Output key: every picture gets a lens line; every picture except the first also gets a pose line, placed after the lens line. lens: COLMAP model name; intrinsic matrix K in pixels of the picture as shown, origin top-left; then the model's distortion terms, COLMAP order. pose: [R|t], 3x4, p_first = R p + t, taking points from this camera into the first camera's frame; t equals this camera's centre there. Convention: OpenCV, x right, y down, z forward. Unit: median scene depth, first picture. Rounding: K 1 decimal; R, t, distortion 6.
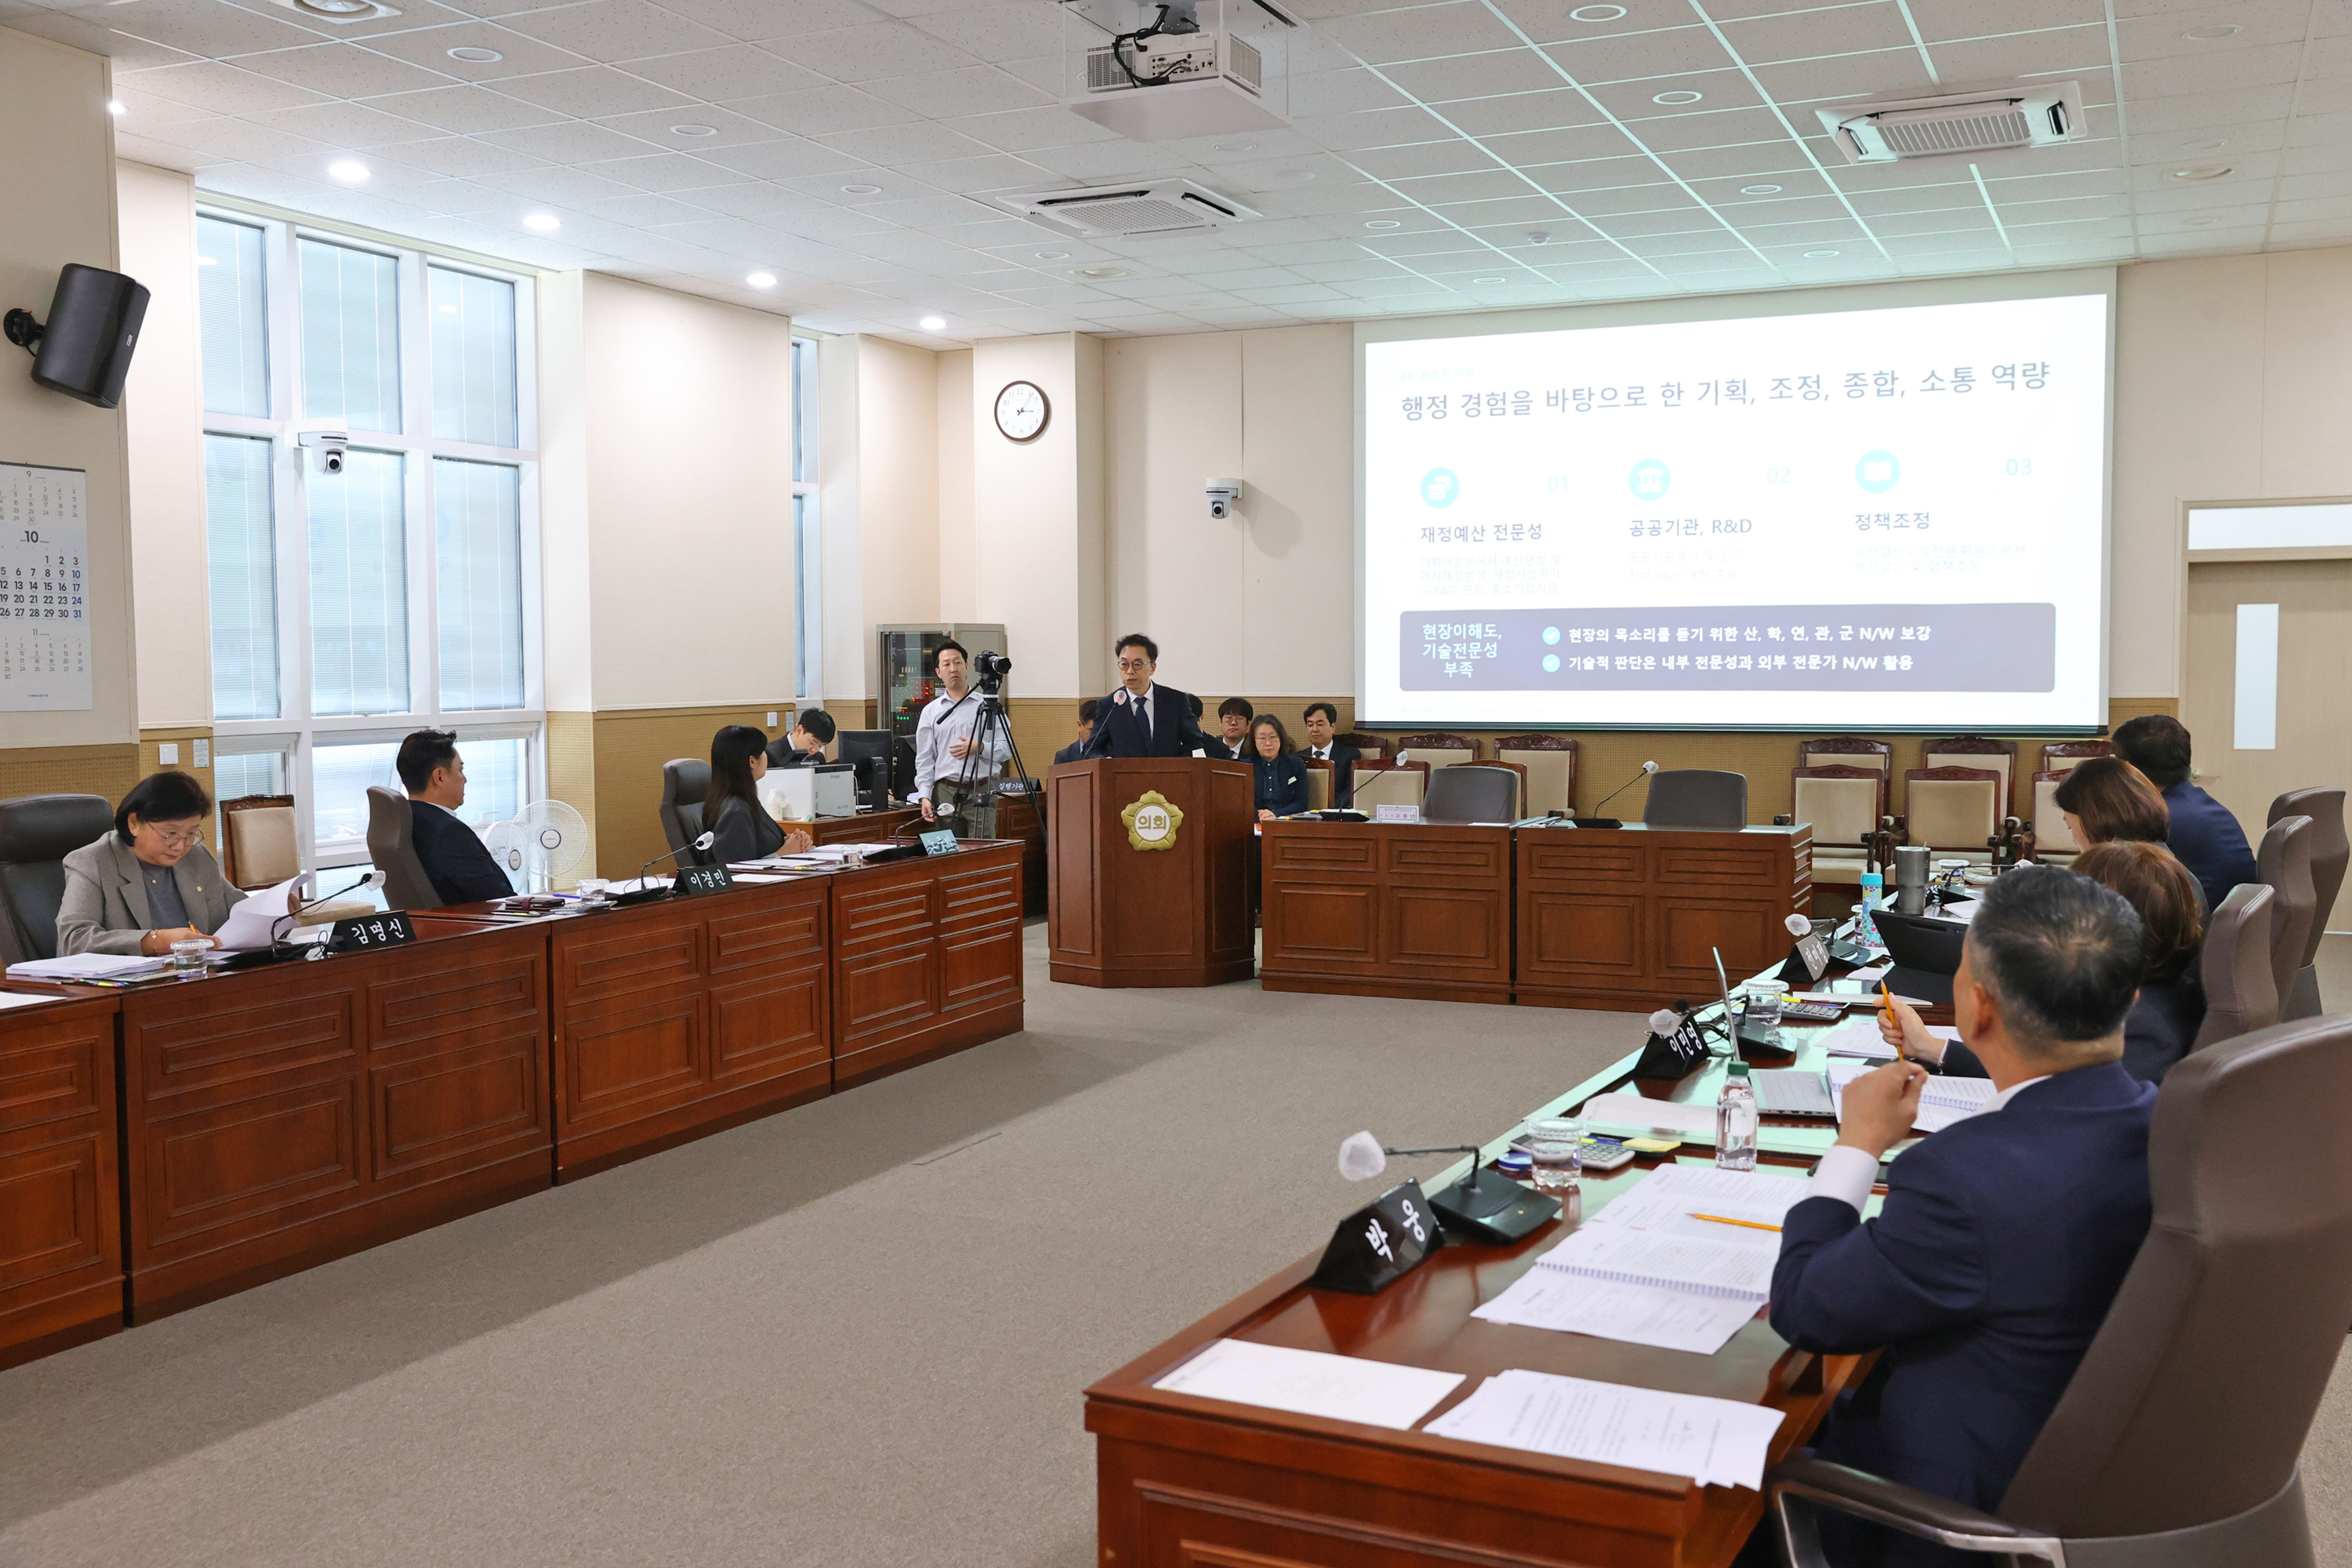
lens RADIAL K [[2112.4, 0, 1176.0], [0, 2112.4, 784.0], [0, 0, 1]] dist [-0.006229, -0.006458]
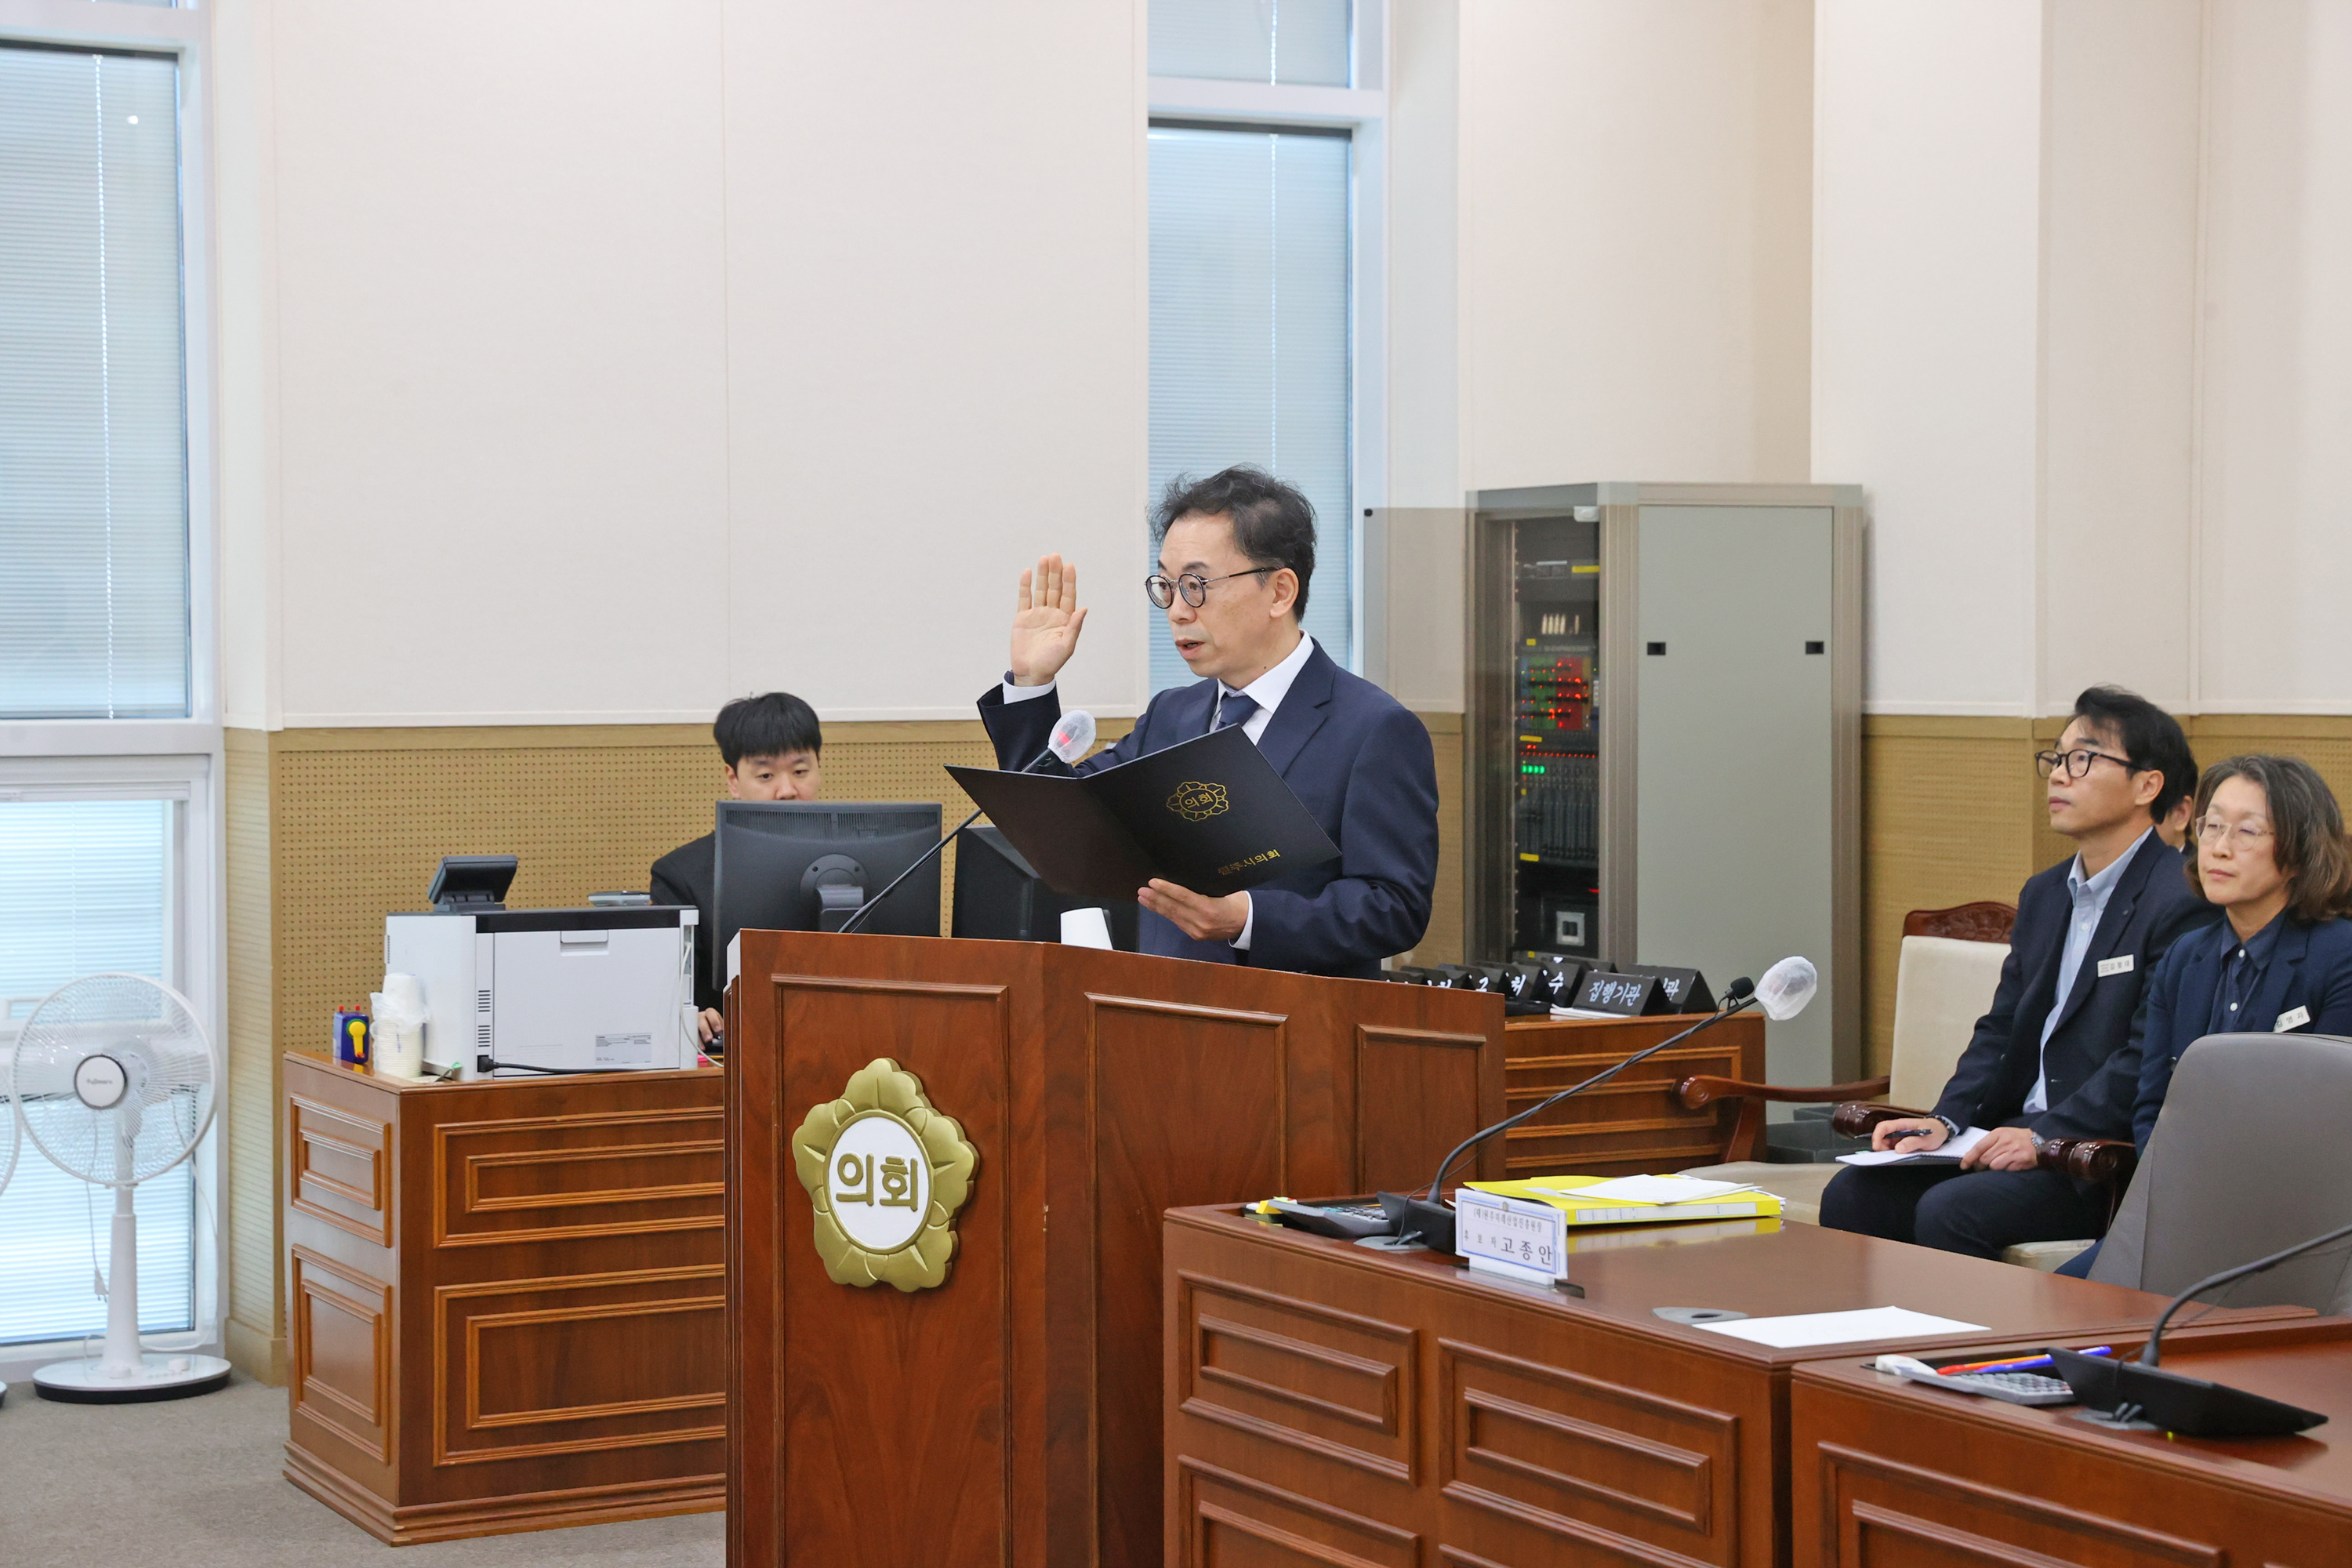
lens RADIAL K [[4465.0, 0, 1176.0], [0, 4465.0, 784.0], [0, 0, 1]] dist [0.155625, -0.023779]
pose [[0.802450, 0.020493, -0.596368, 0.347340], [-0.035186, 0.999296, -0.013006, -0.024713], [0.595682, 0.031420, 0.802606, 0.574598]]
